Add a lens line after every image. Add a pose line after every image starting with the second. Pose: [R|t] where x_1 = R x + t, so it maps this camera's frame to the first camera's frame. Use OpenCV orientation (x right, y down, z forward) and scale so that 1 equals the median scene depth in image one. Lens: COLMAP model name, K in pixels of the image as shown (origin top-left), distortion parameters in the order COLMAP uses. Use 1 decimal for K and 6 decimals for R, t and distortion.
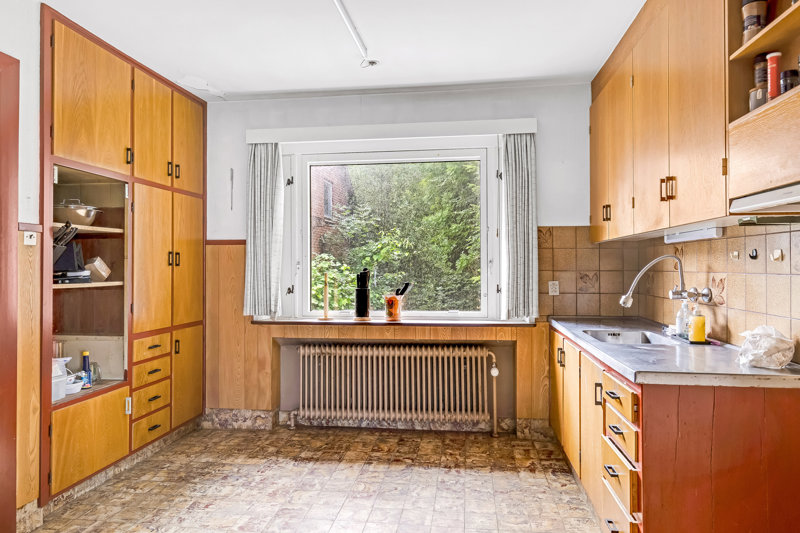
lens RADIAL K [[550.4, 0, 399.8], [0, 550.4, 264.2], [0, 0, 1]] dist [0.000060, -0.000033]
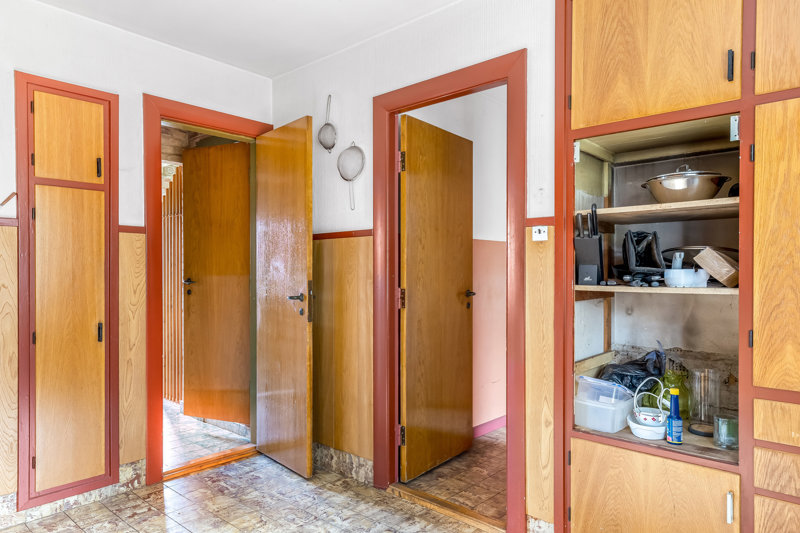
lens RADIAL K [[522.0, 0, 400.5], [0, 522.0, 270.4], [0, 0, 1]] dist [0.025855, 0.001229]
pose [[-0.563853, 0.009913, -0.825816, 0.177138], [0.008596, 0.999944, 0.006134, 0.007261], [0.825831, -0.003640, -0.563906, 1.254577]]
